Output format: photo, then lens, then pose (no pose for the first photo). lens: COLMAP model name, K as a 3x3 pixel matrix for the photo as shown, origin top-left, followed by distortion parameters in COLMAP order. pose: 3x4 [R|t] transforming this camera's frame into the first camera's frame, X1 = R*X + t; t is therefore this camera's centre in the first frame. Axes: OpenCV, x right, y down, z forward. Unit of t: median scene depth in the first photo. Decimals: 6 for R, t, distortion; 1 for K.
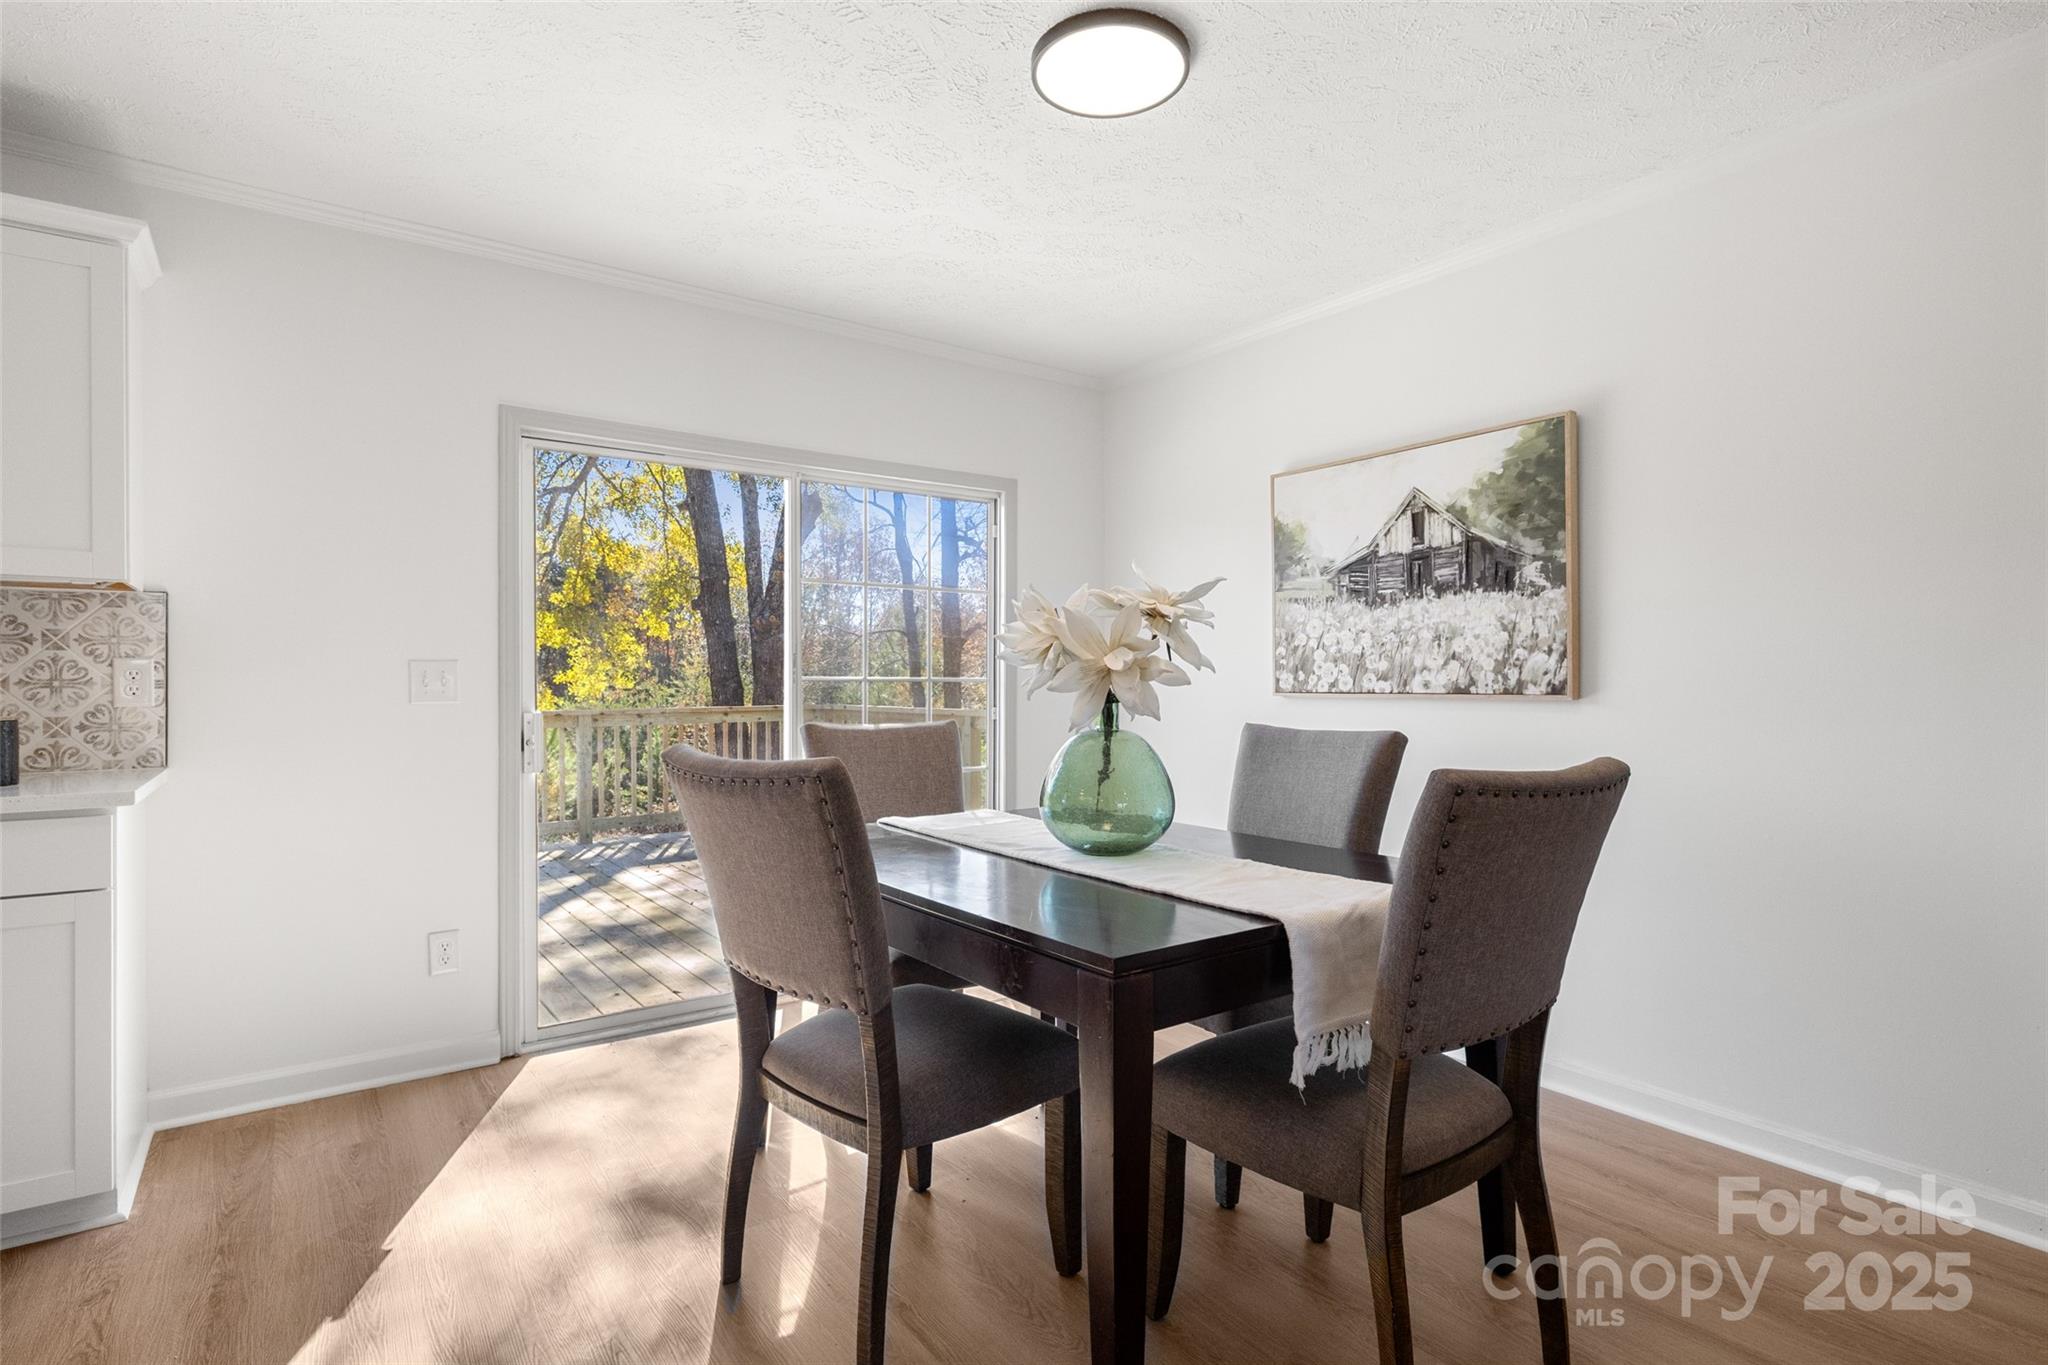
lens RADIAL K [[984.2, 0, 1019.3], [0, 984.2, 689.6], [0, 0, 1]] dist [0.015776, -0.034583]
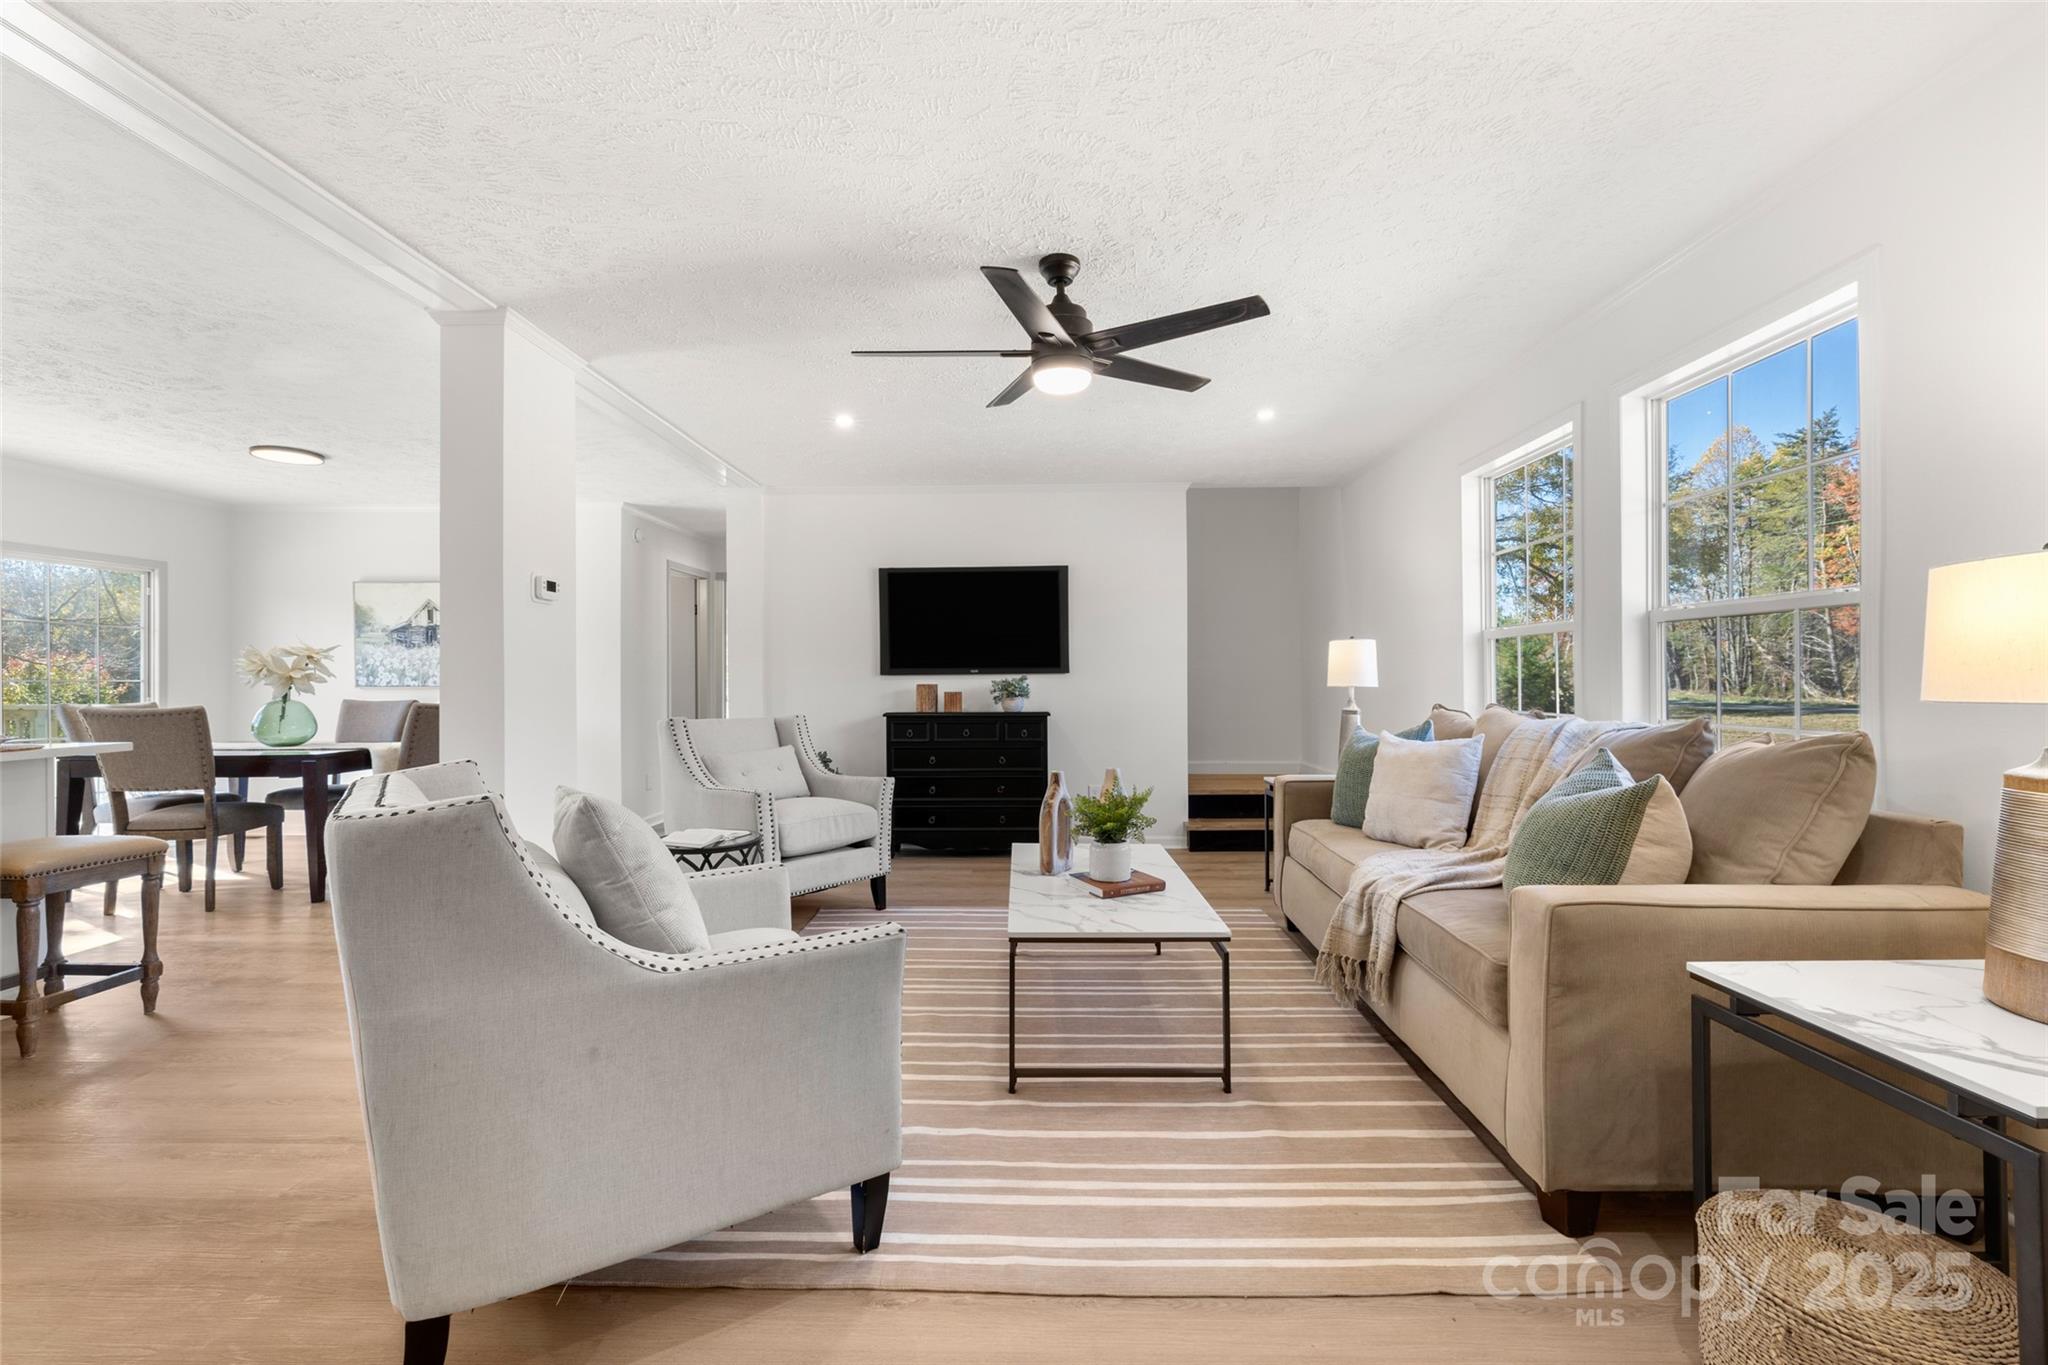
lens RADIAL K [[884.4, 0, 1034.5], [0, 884.4, 680.0], [0, 0, 1]] dist [-0.000455, 0.000024]
pose [[0.598569, -0.002173, 0.801069, -0.435627], [0.009194, 0.999949, -0.004158, 0.011263], [-0.801019, 0.009853, 0.598558, -1.455756]]
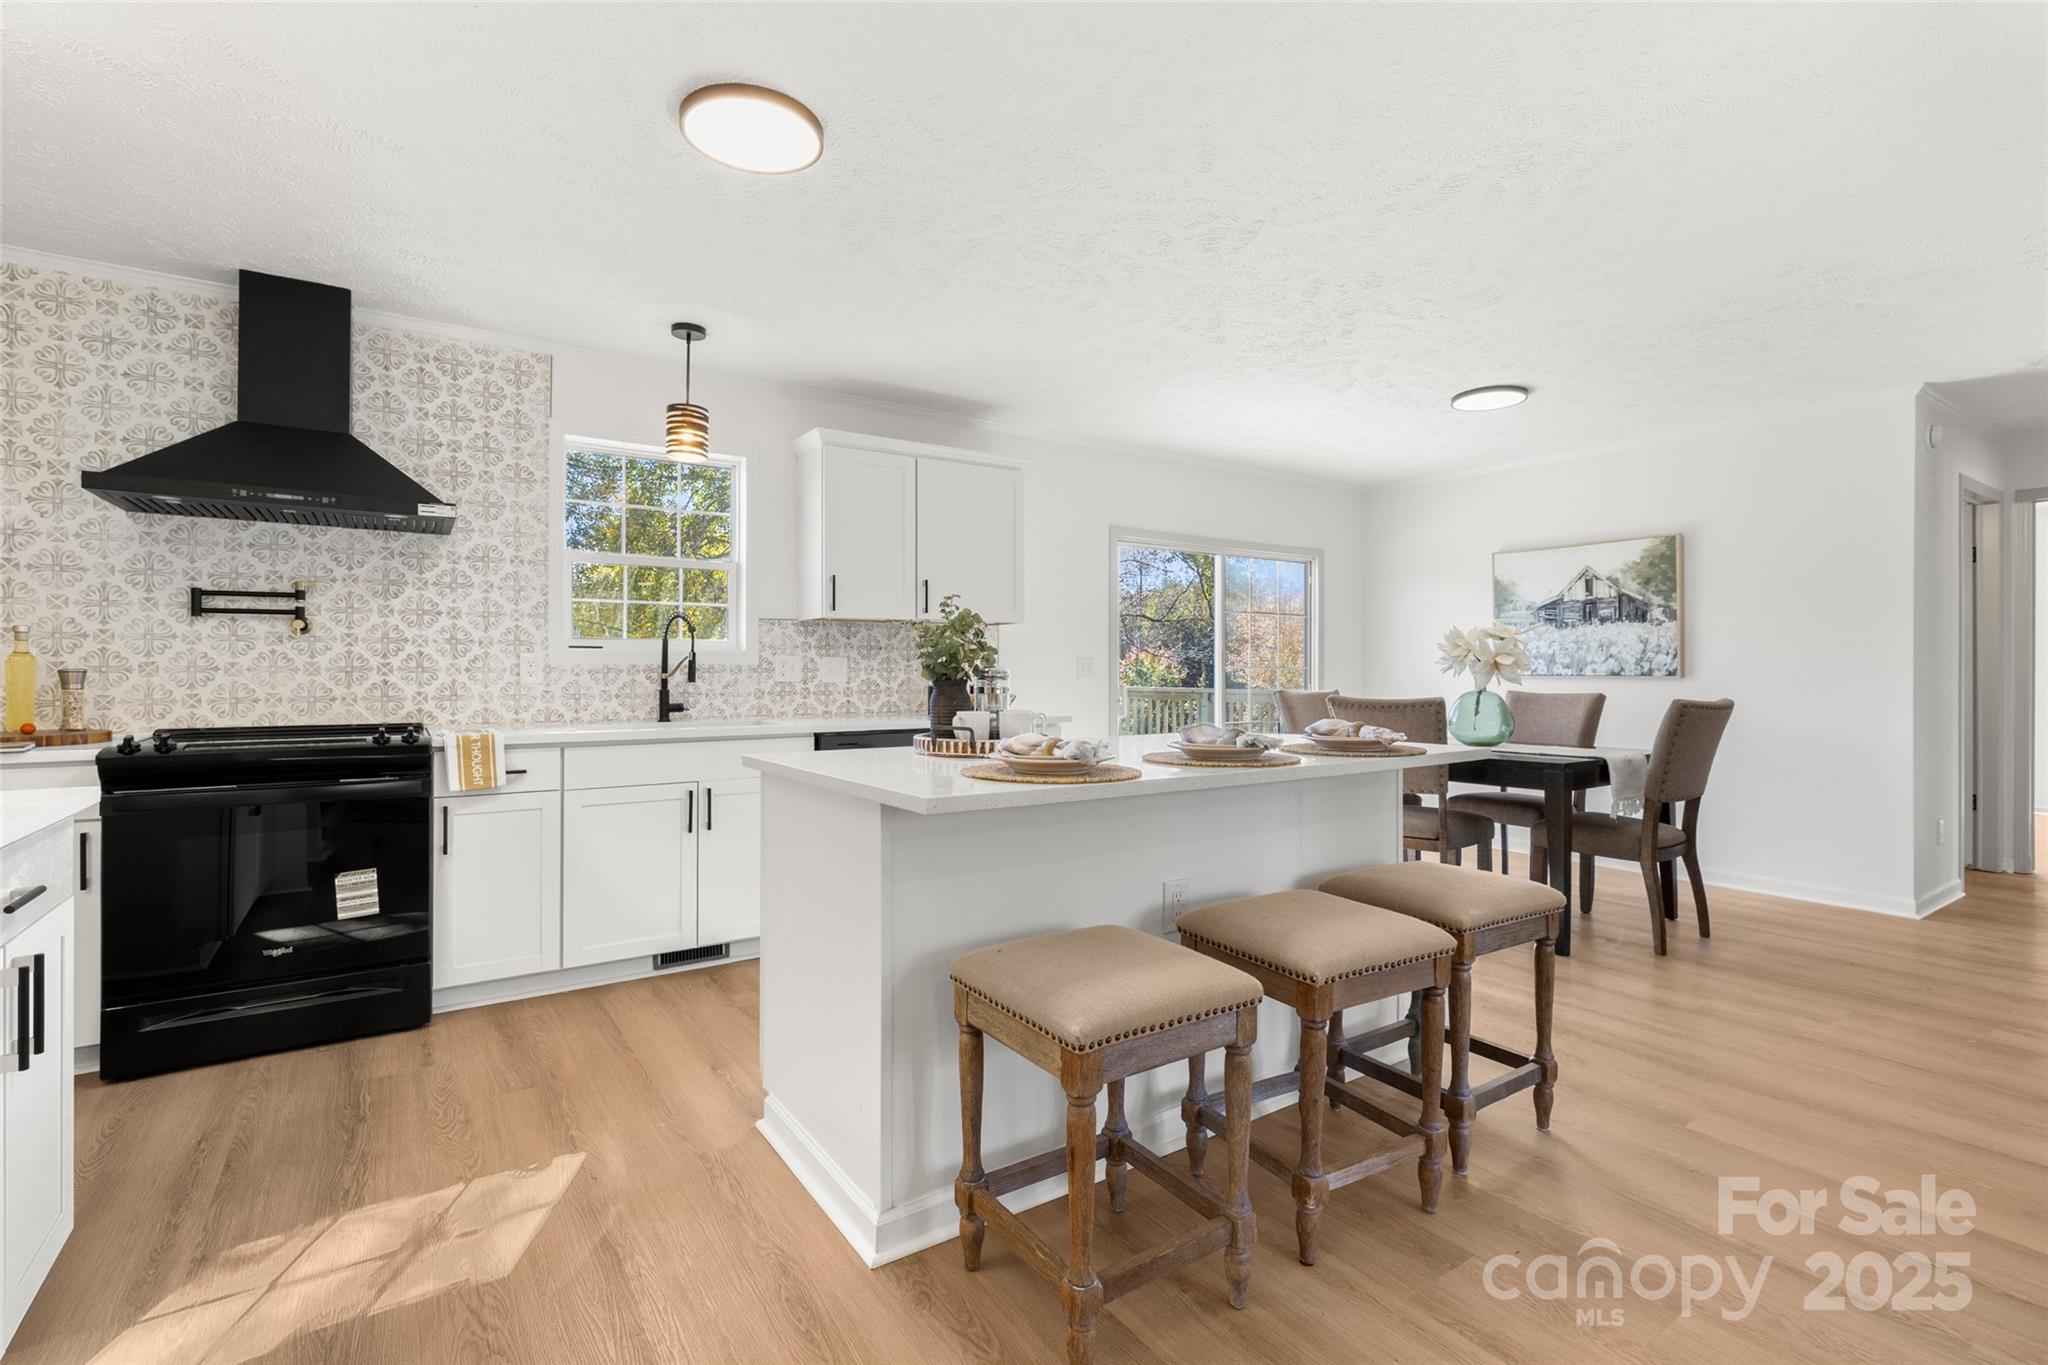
lens RADIAL K [[920.2, 0, 1024.0], [0, 920.2, 682.5], [0, 0, 1]] dist [-0.003659, -0.000226]
pose [[0.999756, 0.000303, -0.022093, -0.644651], [-0.000174, 0.999983, 0.005872, 0.007431], [0.022094, -0.005867, 0.999739, -0.788563]]
